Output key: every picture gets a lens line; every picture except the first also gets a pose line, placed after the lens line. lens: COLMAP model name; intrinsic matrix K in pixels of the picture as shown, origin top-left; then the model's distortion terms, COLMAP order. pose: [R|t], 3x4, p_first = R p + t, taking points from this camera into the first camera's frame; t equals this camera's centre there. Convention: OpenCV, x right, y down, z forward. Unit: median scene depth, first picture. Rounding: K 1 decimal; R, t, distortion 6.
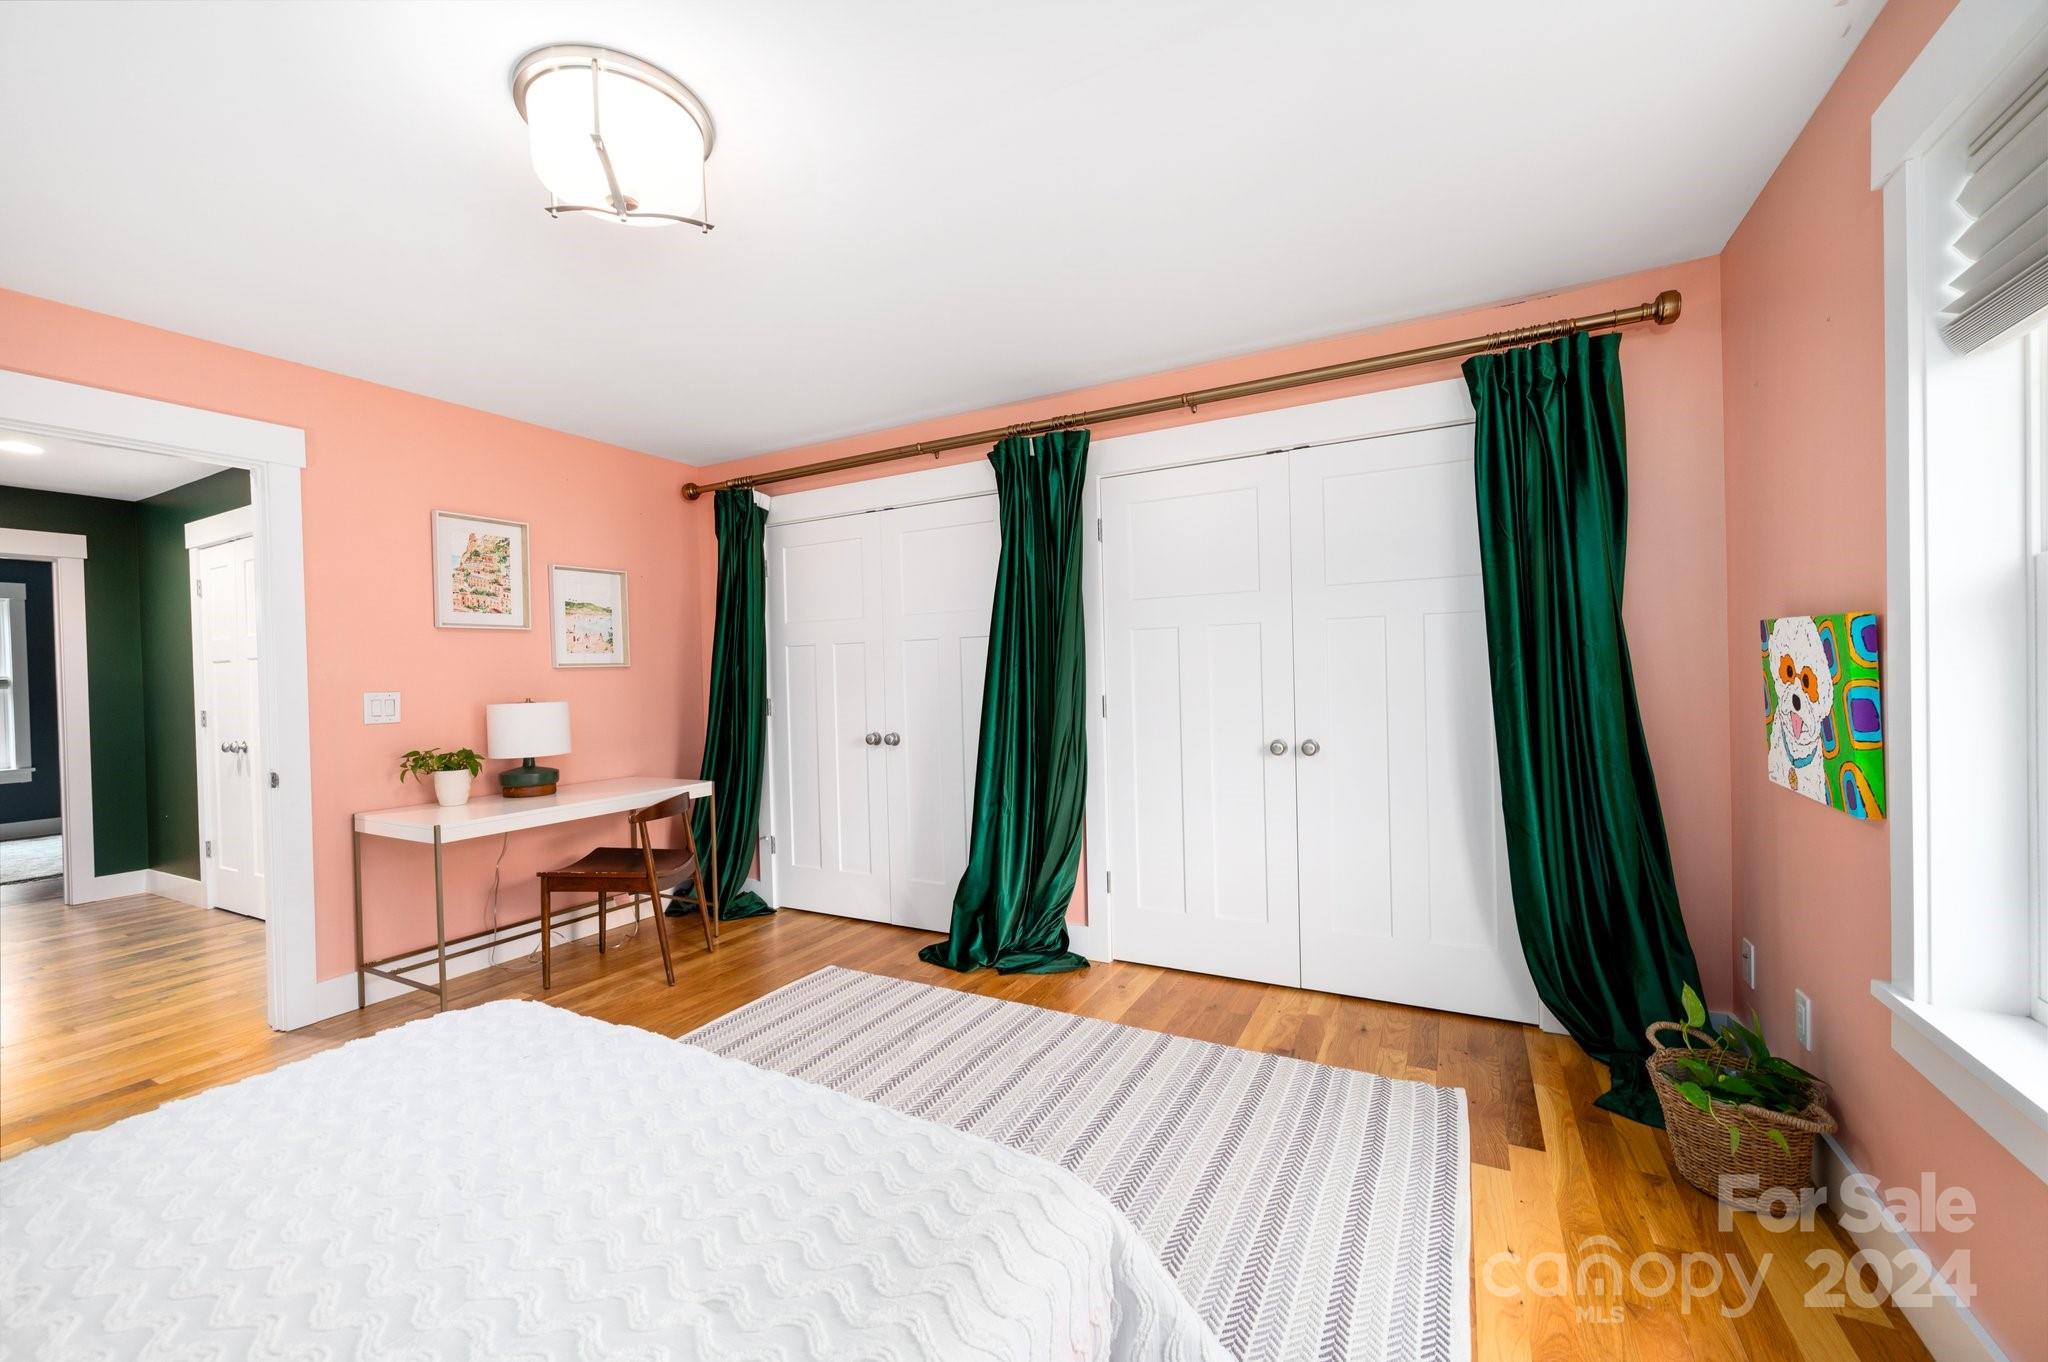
lens RADIAL K [[802.8, 0, 1035.8], [0, 802.8, 676.5], [0, 0, 1]] dist [0.000530, -0.000021]
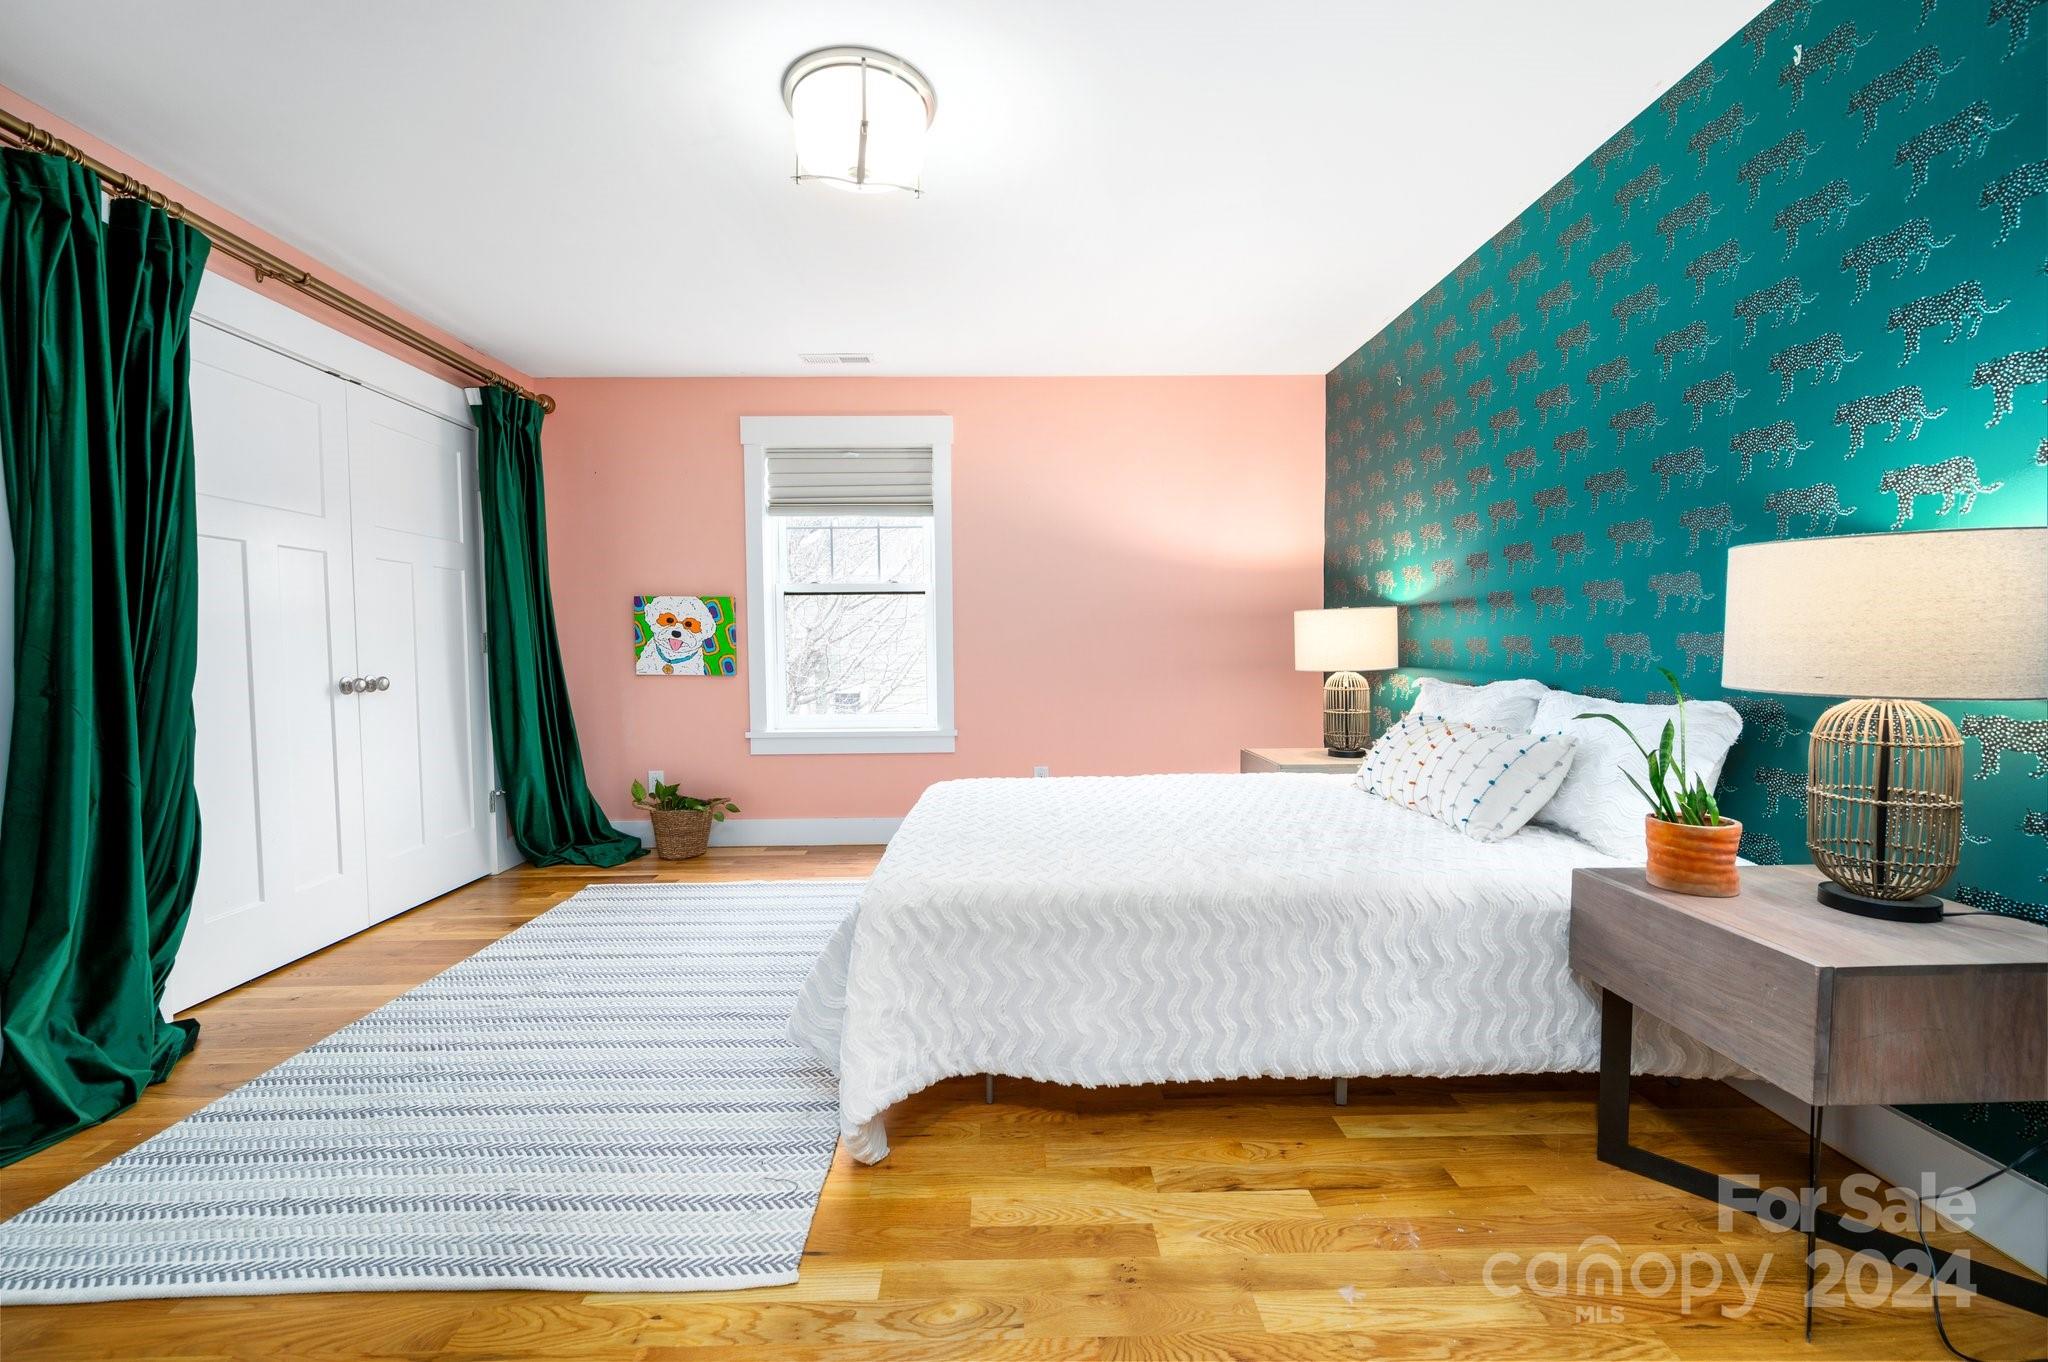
lens RADIAL K [[890.0, 0, 1030.9], [0, 890.0, 679.7], [0, 0, 1]] dist [-0.000671, 0.000737]
pose [[-0.480243, -0.023189, 0.876829, -1.181657], [0.009332, 0.999459, 0.031544, 0.060669], [-0.877086, 0.023331, -0.479767, 0.915610]]
